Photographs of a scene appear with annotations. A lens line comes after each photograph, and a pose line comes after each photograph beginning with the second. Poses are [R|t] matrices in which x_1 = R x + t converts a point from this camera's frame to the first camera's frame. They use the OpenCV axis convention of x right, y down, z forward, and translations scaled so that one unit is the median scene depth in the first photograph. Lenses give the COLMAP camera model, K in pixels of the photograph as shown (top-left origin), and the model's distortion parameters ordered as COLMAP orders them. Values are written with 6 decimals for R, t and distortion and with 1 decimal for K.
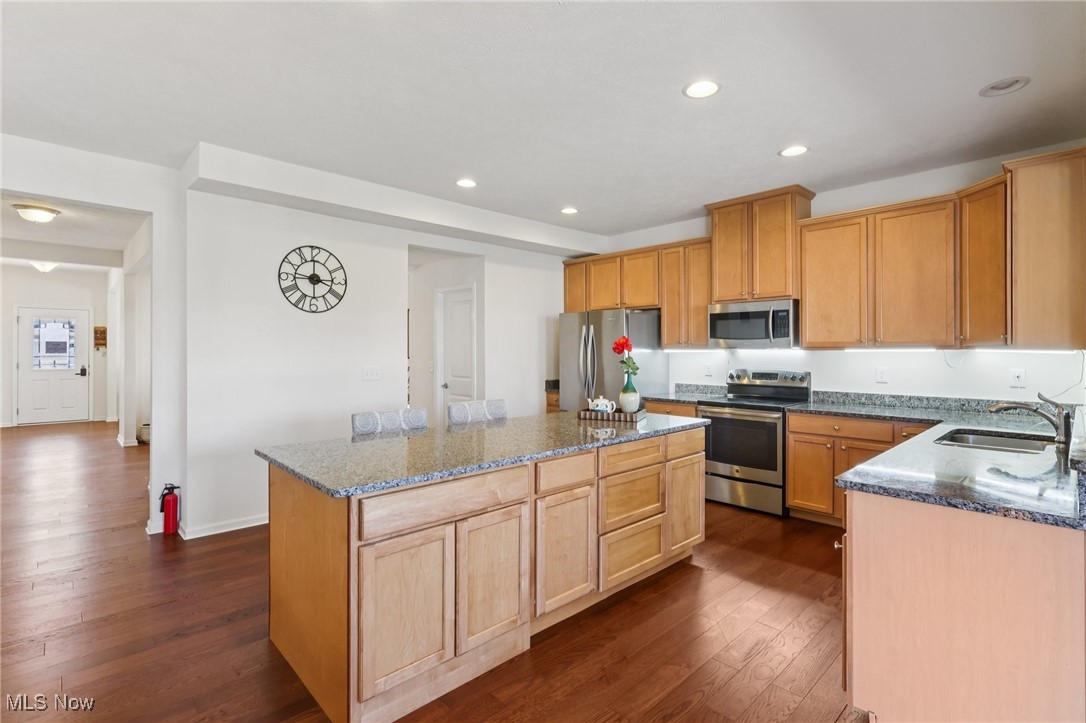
lens RADIAL K [[511.2, 0, 544.3], [0, 511.2, 354.1], [0, 0, 1]] dist [-0.002219, 0.001641]
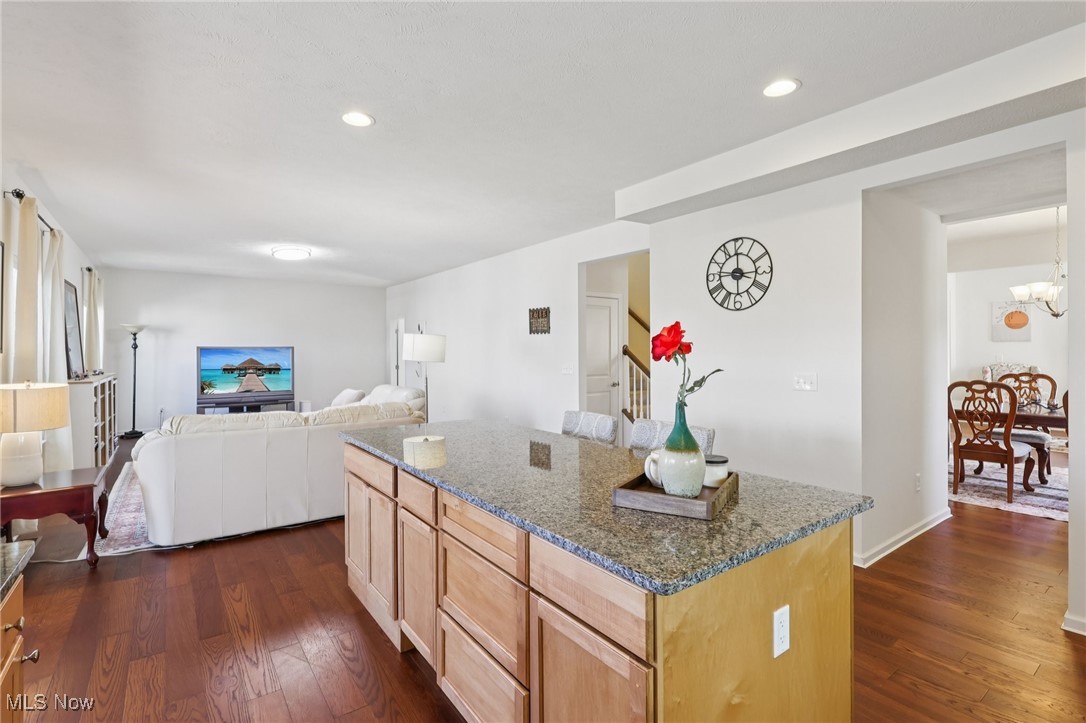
lens RADIAL K [[511.2, 0, 547.8], [0, 511.2, 352.3], [0, 0, 1]] dist [-0.002219, 0.001641]
pose [[-0.124408, 0.004311, -0.992222, 0.493138], [0.001346, 0.999990, 0.004176, -0.010408], [0.992230, -0.000816, -0.124412, 0.766089]]
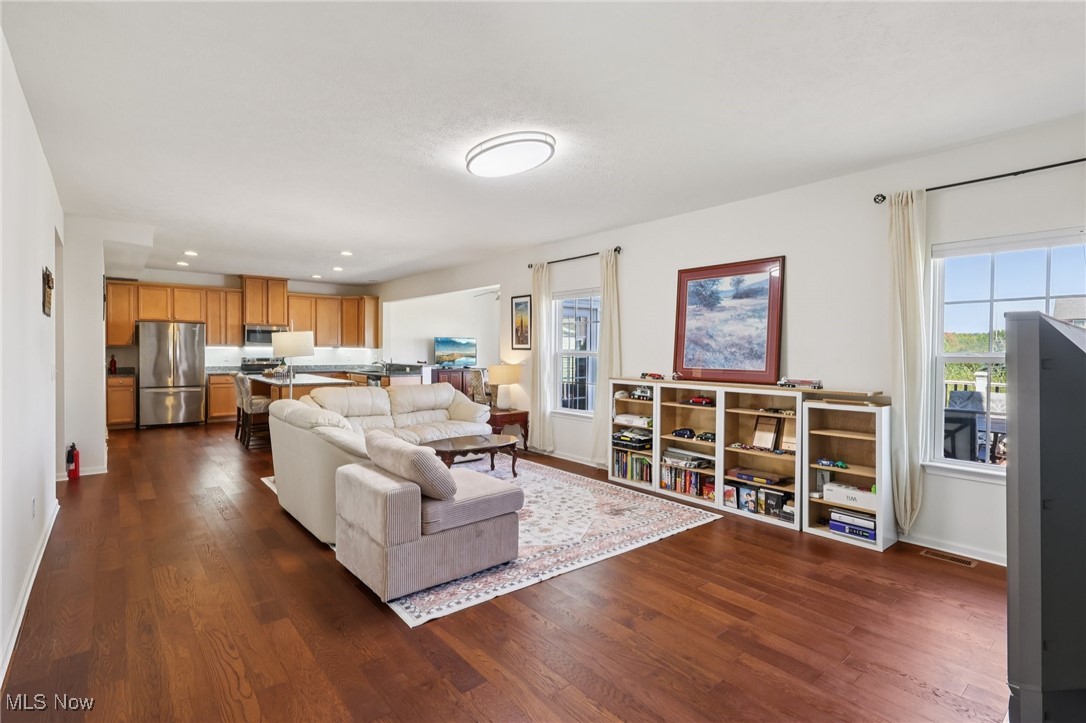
lens RADIAL K [[511.2, 0, 541.1], [0, 511.2, 358.9], [0, 0, 1]] dist [-0.002219, 0.001641]
pose [[0.067513, -0.019129, 0.997535, -2.045174], [-0.004095, 0.999802, 0.019450, -0.009188], [-0.997710, -0.005398, 0.067421, -0.382649]]
